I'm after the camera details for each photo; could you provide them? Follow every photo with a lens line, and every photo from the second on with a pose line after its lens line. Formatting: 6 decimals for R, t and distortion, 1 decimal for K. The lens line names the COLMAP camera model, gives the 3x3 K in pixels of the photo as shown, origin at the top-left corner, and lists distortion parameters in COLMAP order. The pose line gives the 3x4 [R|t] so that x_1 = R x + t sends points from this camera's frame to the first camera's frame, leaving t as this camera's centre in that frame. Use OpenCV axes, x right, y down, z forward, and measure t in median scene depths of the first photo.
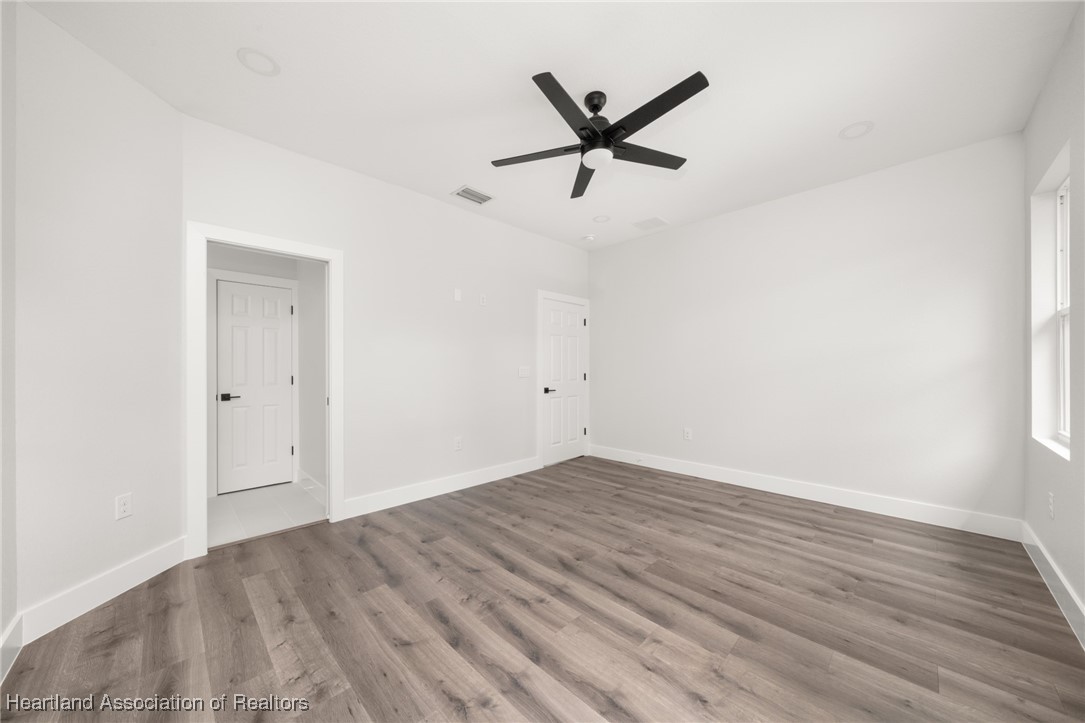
lens RADIAL K [[379.8, 0, 535.3], [0, 379.8, 365.4], [0, 0, 1]] dist [-0.005550, 0.000048]
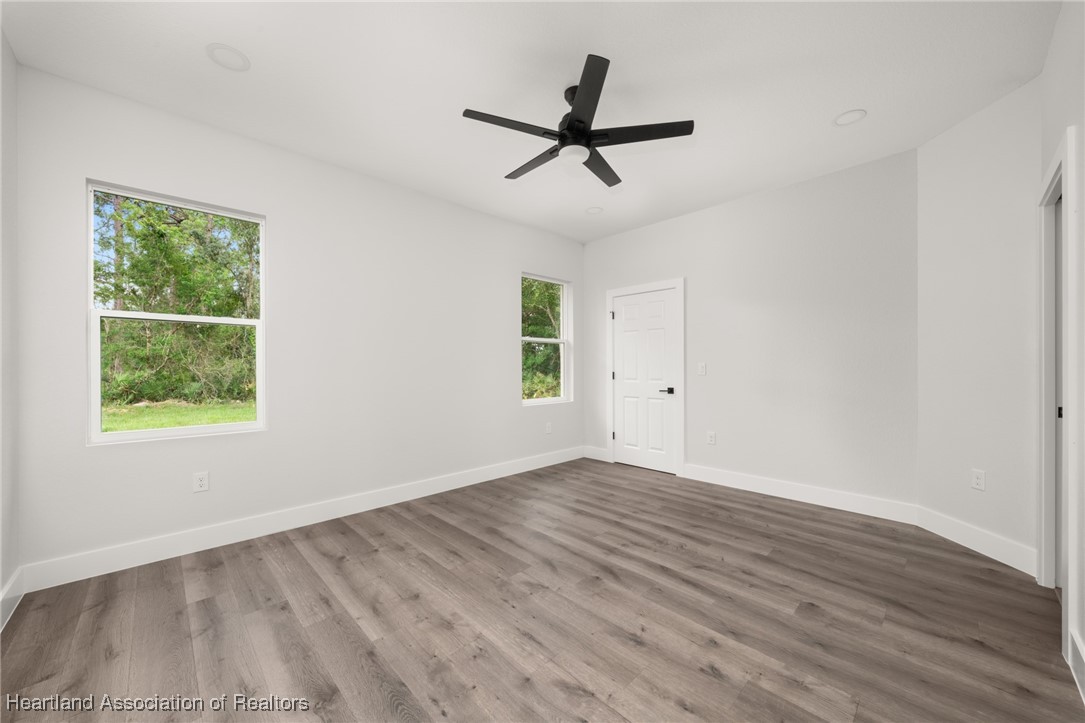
lens RADIAL K [[399.4, 0, 544.8], [0, 399.4, 367.7], [0, 0, 1]] dist [-0.004004, 0.000848]
pose [[-0.999949, 0.005469, -0.008490, 0.246288], [0.005510, 0.999973, -0.004891, 0.017525], [0.008463, -0.004938, -0.999952, 1.974212]]
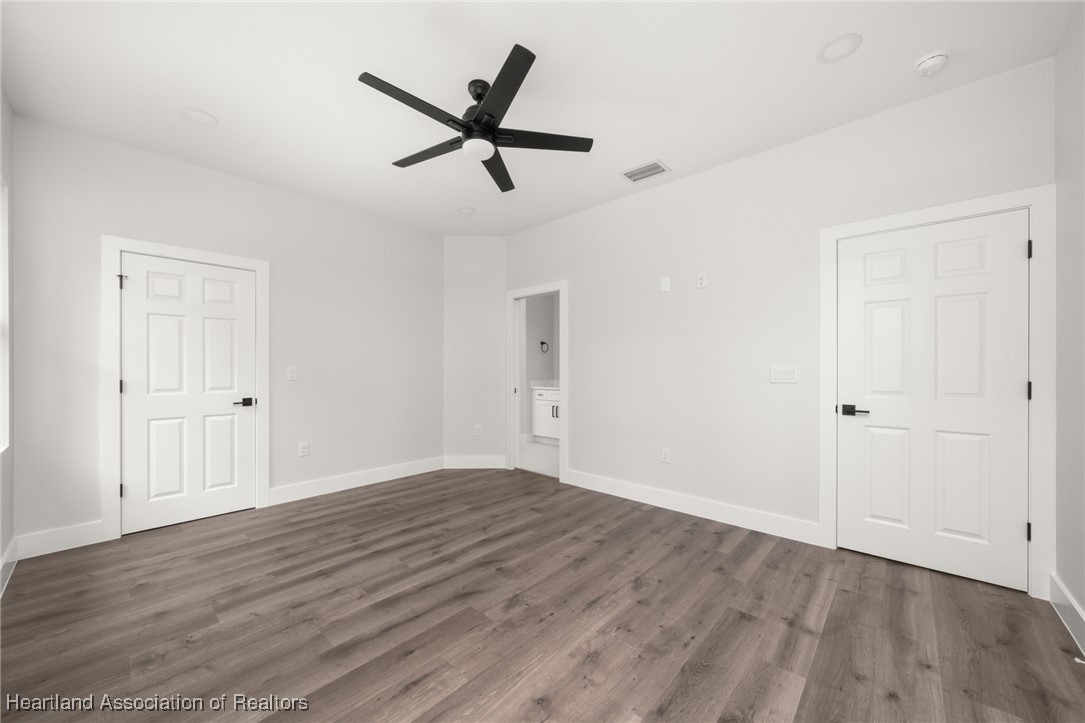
lens RADIAL K [[399.4, 0, 524.4], [0, 399.4, 368.6], [0, 0, 1]] dist [-0.004004, 0.000848]
pose [[0.039433, -0.000719, -0.999222, 1.132637], [0.009349, 0.999956, -0.000351, 0.009062], [0.999178, -0.009328, 0.039438, 1.043573]]
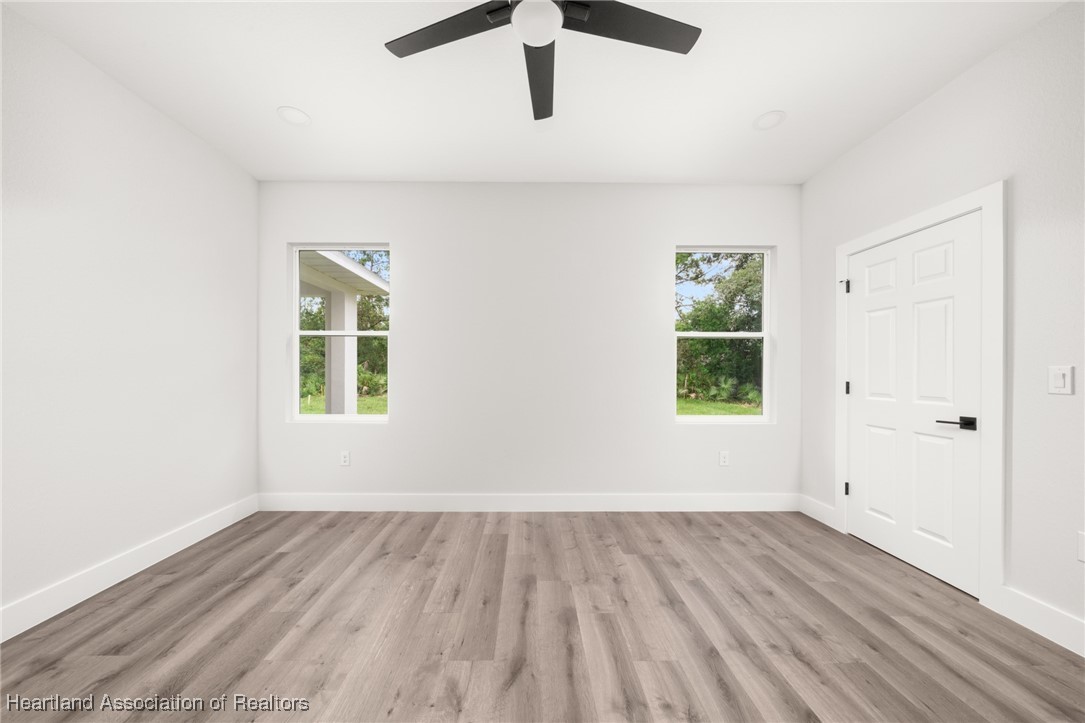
lens RADIAL K [[379.8, 0, 536.0], [0, 379.8, 369.4], [0, 0, 1]] dist [-0.005550, 0.000048]
pose [[-0.732050, 0.001522, 0.681249, -0.231182], [-0.008858, 0.999892, -0.011752, 0.017096], [-0.681193, -0.014638, -0.731958, 1.397118]]
